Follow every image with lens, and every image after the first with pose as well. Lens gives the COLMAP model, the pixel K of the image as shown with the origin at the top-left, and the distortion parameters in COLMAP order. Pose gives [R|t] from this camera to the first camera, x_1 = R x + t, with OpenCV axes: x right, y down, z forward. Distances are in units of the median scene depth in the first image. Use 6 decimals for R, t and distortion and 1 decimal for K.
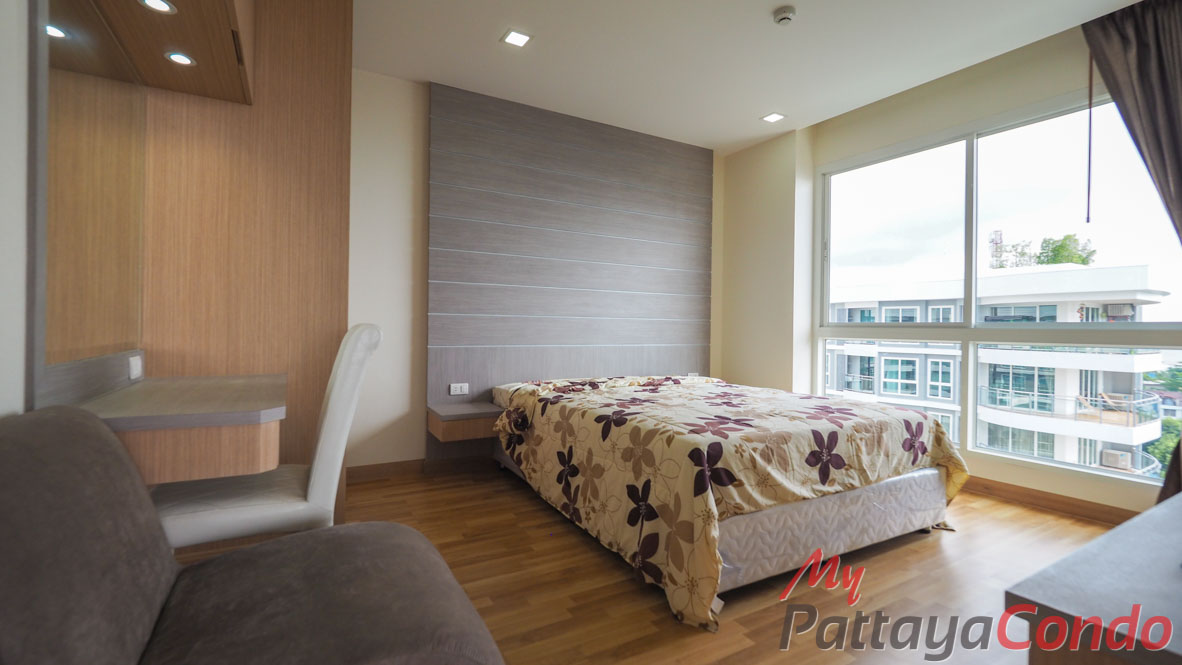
lens RADIAL K [[508.3, 0, 591.0], [0, 508.3, 332.5], [0, 0, 1]] dist [0.000684, -0.000086]
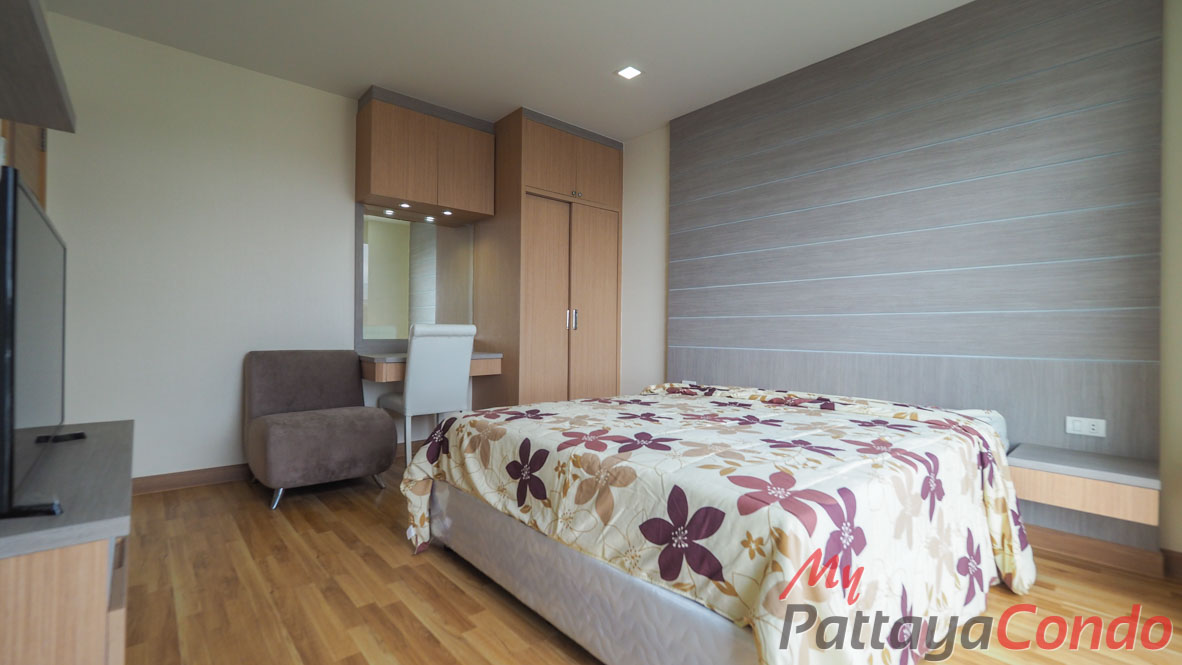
lens RADIAL K [[520.1, 0, 577.0], [0, 520.1, 328.5], [0, 0, 1]] dist [0.001870, -0.003728]
pose [[0.178940, -0.020474, -0.983647, 0.796961], [-0.019007, 0.999525, -0.024262, 0.019169], [0.983676, 0.023037, 0.178465, 0.571425]]
